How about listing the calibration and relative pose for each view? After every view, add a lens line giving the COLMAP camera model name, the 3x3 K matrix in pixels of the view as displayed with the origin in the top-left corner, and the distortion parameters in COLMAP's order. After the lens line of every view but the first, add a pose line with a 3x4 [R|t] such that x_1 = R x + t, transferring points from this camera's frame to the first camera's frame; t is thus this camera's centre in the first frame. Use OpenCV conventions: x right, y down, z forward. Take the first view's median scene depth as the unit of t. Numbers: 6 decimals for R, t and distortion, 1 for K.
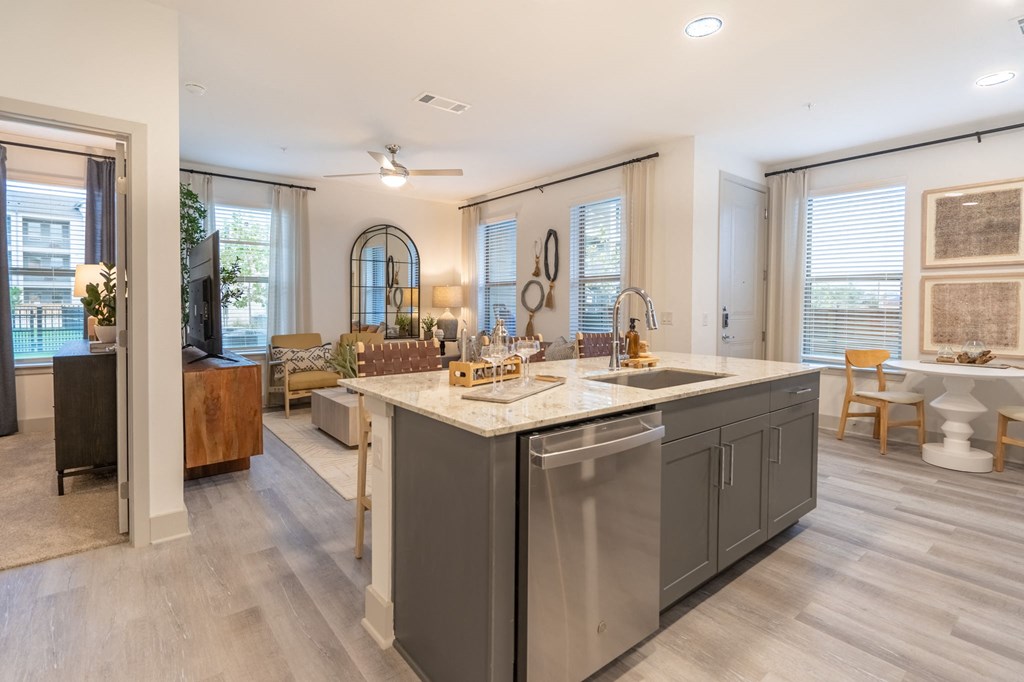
lens RADIAL K [[491.9, 0, 511.0], [0, 491.9, 322.2], [0, 0, 1]] dist [-0.001275, -0.000220]
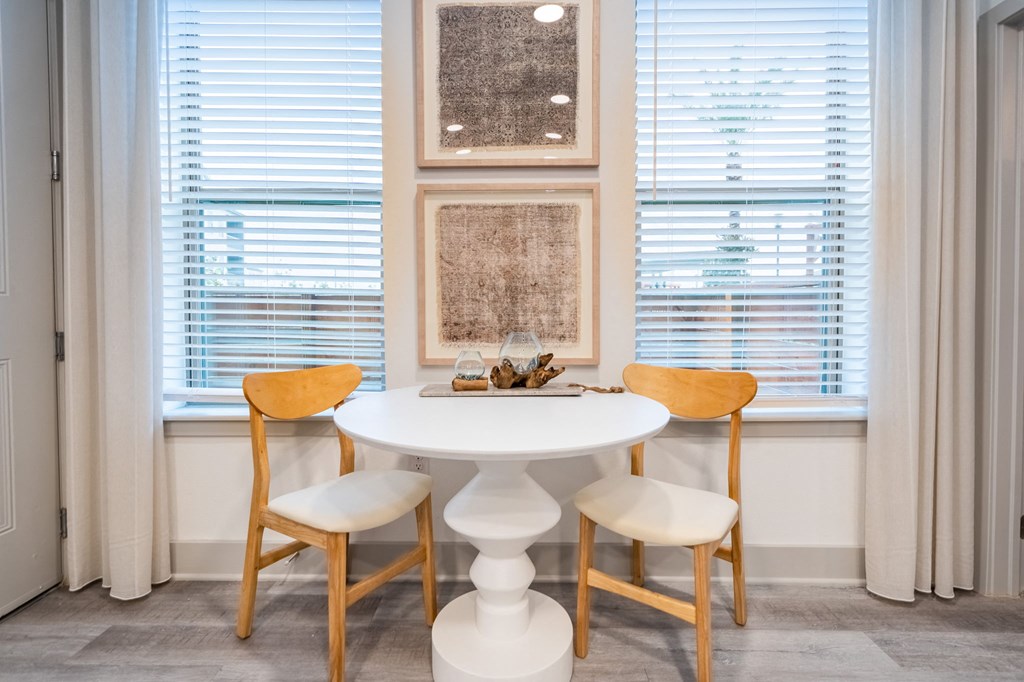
lens RADIAL K [[491.9, 0, 511.0], [0, 491.9, 322.2], [0, 0, 1]] dist [-0.001275, -0.000220]
pose [[0.651684, -0.015814, 0.758325, 0.602608], [0.027792, 0.999609, -0.003038, 0.030048], [-0.757981, 0.023055, 0.651869, 0.709638]]
